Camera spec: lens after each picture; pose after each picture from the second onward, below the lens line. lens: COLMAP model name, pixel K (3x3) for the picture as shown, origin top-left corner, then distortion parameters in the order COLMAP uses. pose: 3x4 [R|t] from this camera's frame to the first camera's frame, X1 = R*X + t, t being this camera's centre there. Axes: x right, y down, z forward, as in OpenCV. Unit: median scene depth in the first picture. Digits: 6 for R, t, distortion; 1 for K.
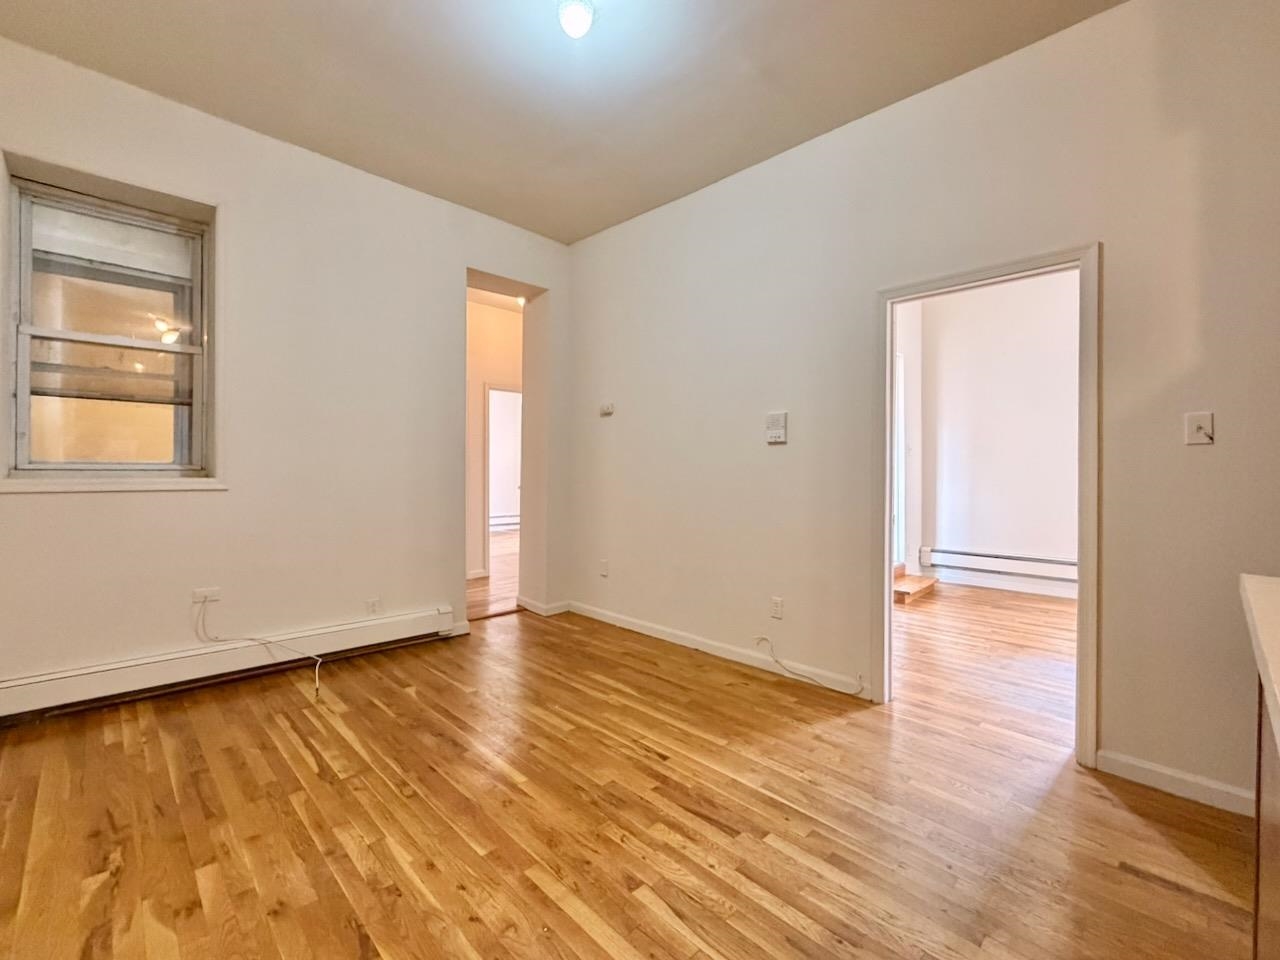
lens RADIAL K [[546.8, 0, 633.2], [0, 546.8, 472.6], [0, 0, 1]] dist [0.000147, 0.000237]
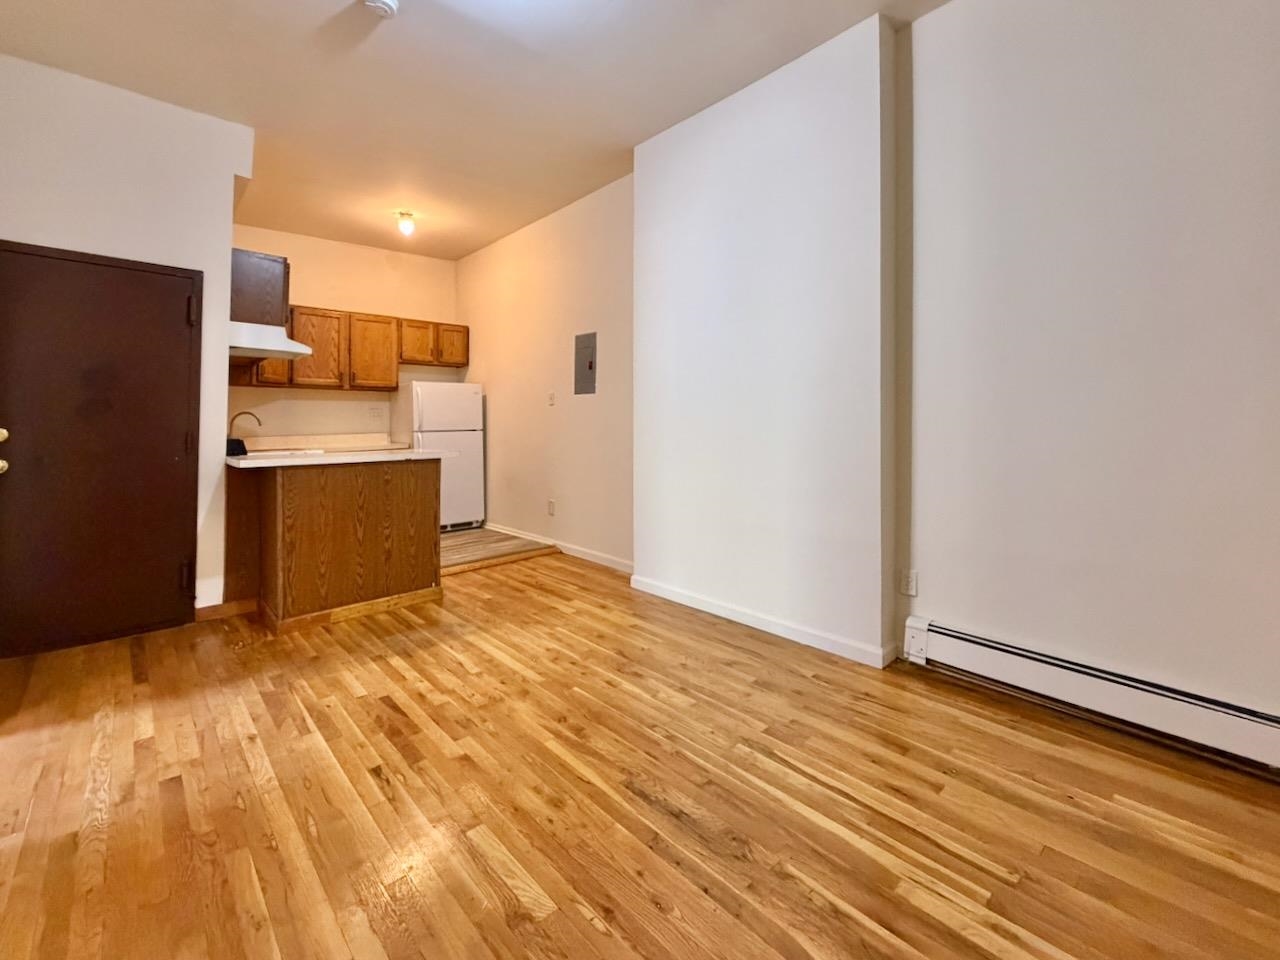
lens RADIAL K [[558.2, 0, 628.5], [0, 558.2, 416.8], [0, 0, 1]] dist [-0.000834, 0.000086]
pose [[-0.999276, -0.010477, 0.036587, -0.349568], [-0.010926, 0.999867, -0.012098, 0.007289], [-0.036456, -0.012489, -0.999257, 1.867683]]
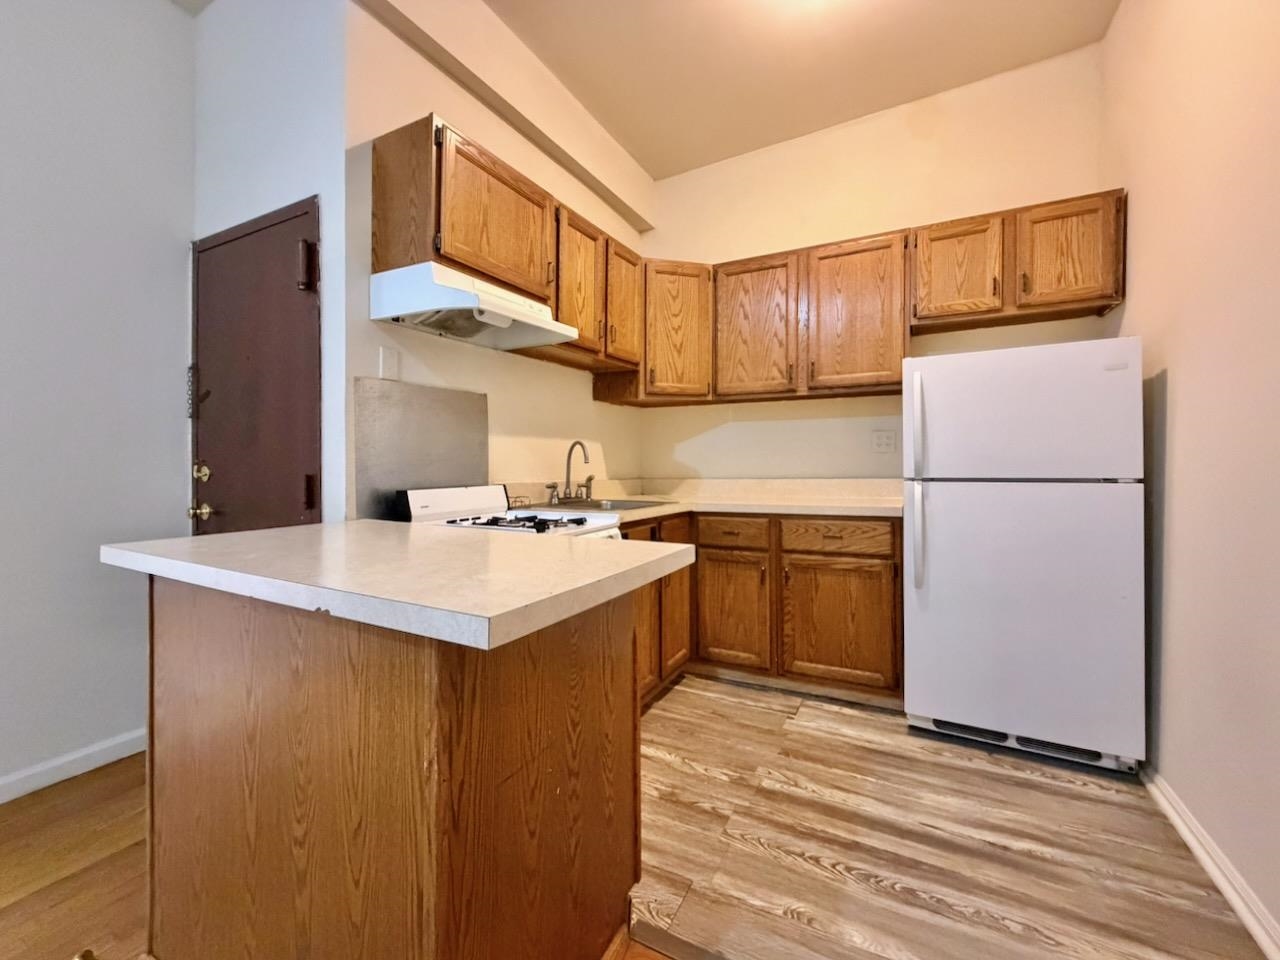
lens RADIAL K [[527.0, 0, 637.9], [0, 527.0, 469.4], [0, 0, 1]] dist [-0.000377, -0.000281]
pose [[-0.310011, -0.029916, 0.950262, -0.076615], [-0.003206, 0.999532, 0.030421, 0.006498], [-0.950728, 0.006385, -0.309962, 0.192823]]
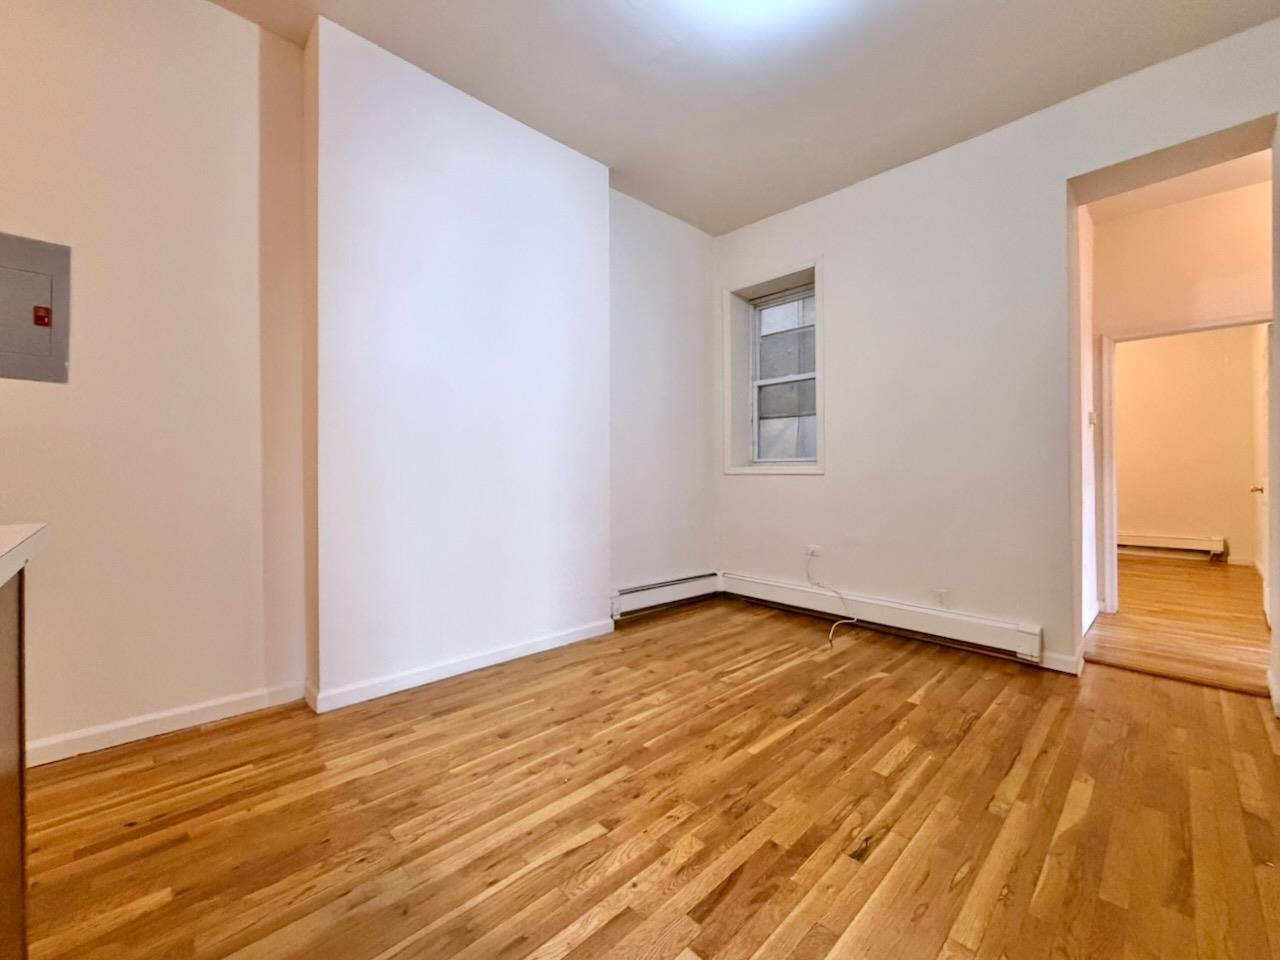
lens RADIAL K [[527.0, 0, 637.9], [0, 527.0, 469.4], [0, 0, 1]] dist [-0.000377, -0.000281]
pose [[0.005322, -0.013690, -0.999892, 0.736367], [-0.000766, 0.999906, -0.013694, 0.052833], [0.999986, 0.000839, 0.005311, 0.744298]]
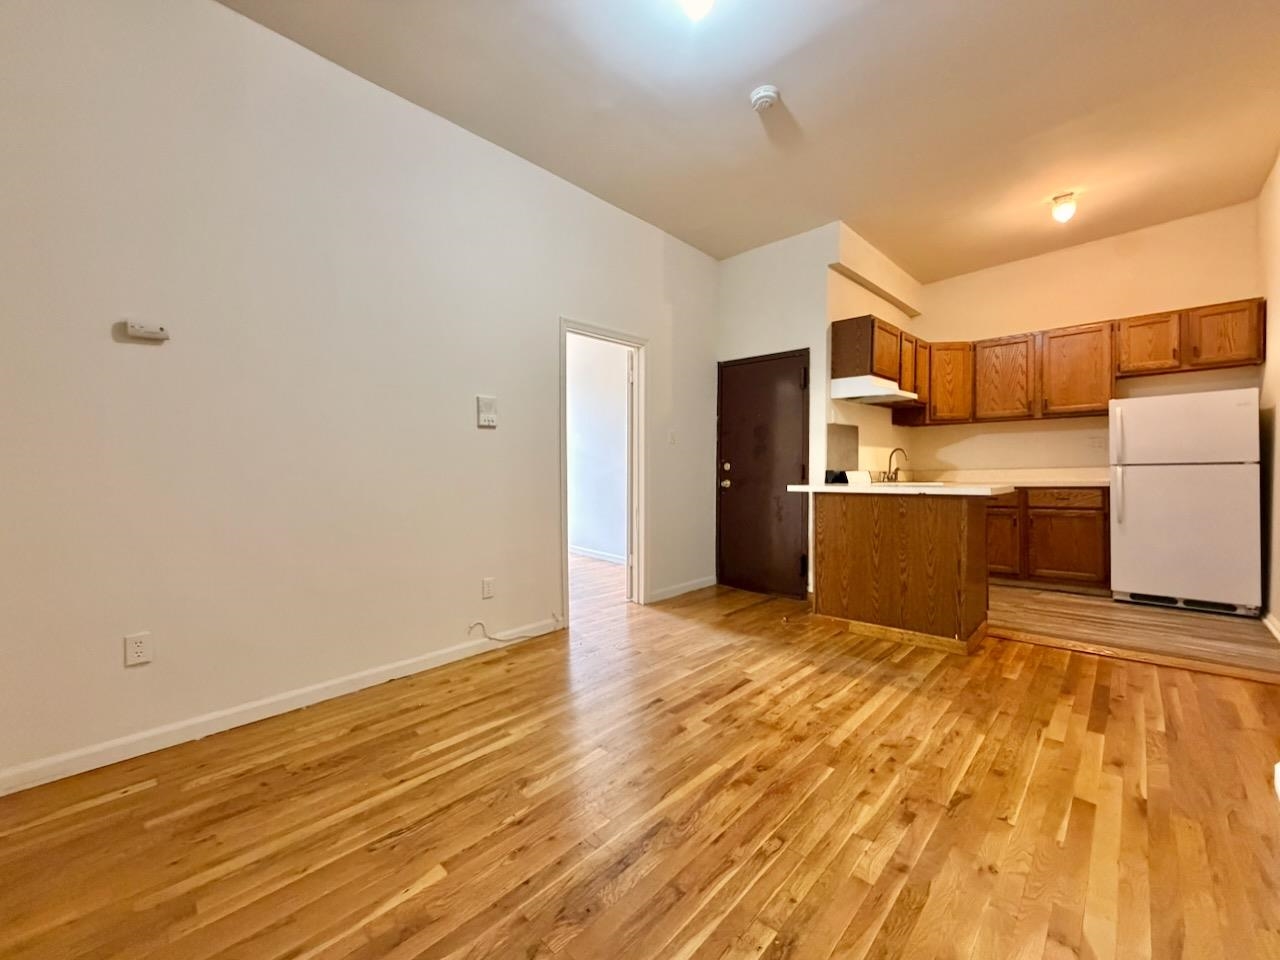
lens RADIAL K [[516.0, 0, 634.0], [0, 516.0, 476.3], [0, 0, 1]] dist [0.000411, -0.000422]
pose [[-0.024256, -0.031289, 0.999216, -1.040128], [0.011307, 0.999438, 0.031571, 0.016456], [-0.999642, 0.012064, -0.023889, 1.104767]]
